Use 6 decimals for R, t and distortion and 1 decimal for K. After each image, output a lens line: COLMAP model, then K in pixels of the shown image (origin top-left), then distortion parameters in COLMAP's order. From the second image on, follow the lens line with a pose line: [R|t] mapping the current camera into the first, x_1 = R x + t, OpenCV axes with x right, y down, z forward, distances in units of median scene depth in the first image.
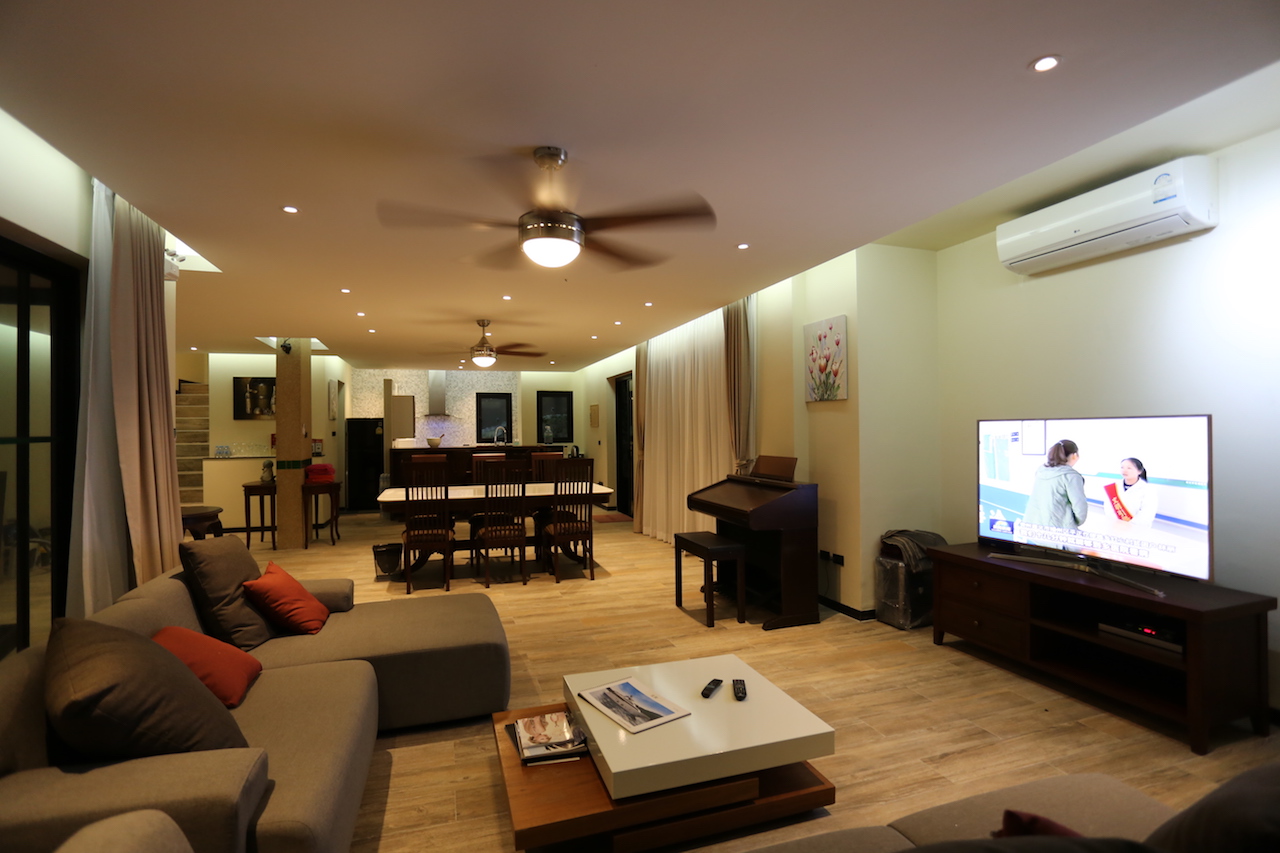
lens RADIAL K [[630.8, 0, 642.2], [0, 630.8, 426.3], [0, 0, 1]] dist [-0.036664, -0.000020]
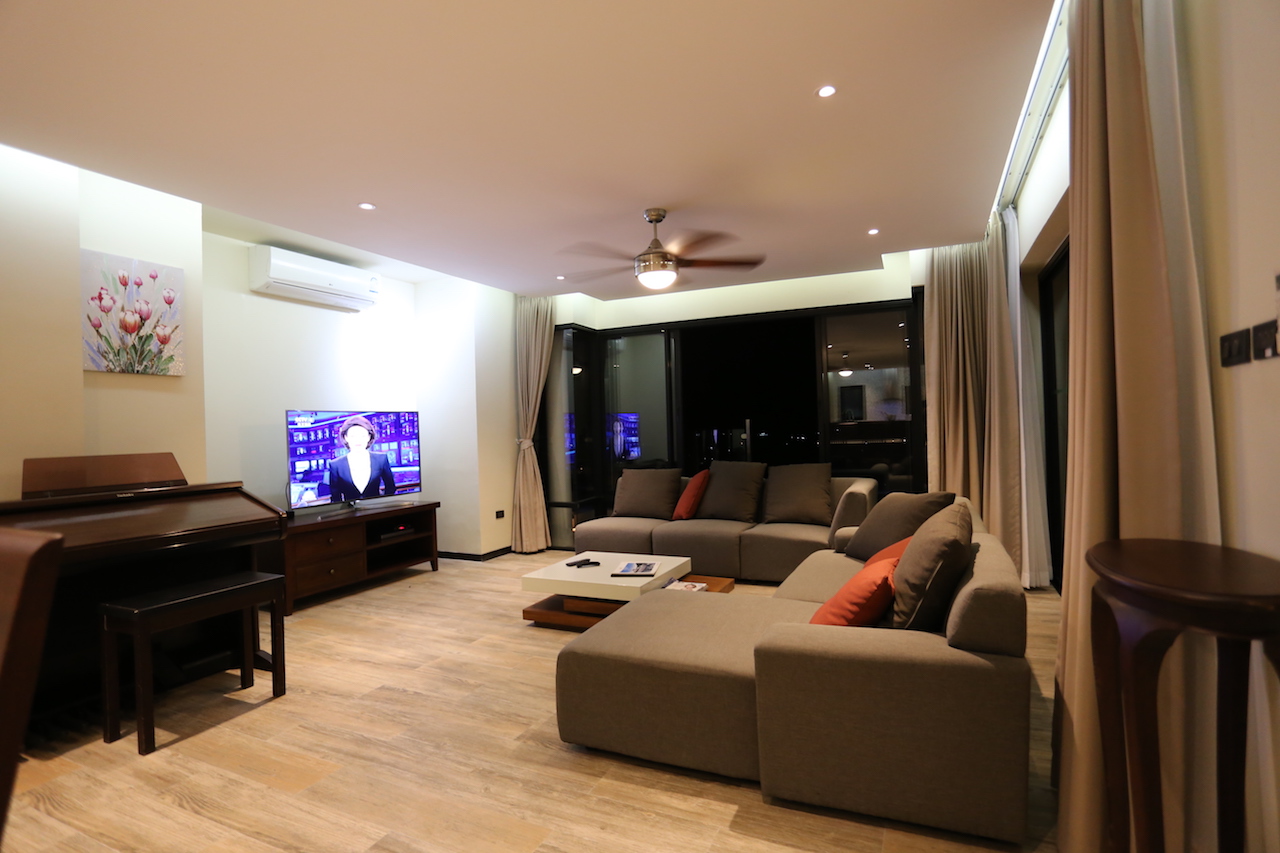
lens RADIAL K [[630.8, 0, 640.5], [0, 630.8, 430.9], [0, 0, 1]] dist [-0.036664, -0.000020]
pose [[-0.732911, 0.031503, 0.679595, -0.660886], [0.036347, 0.999314, -0.007125, 0.054726], [-0.679353, 0.019479, -0.733553, 1.260620]]
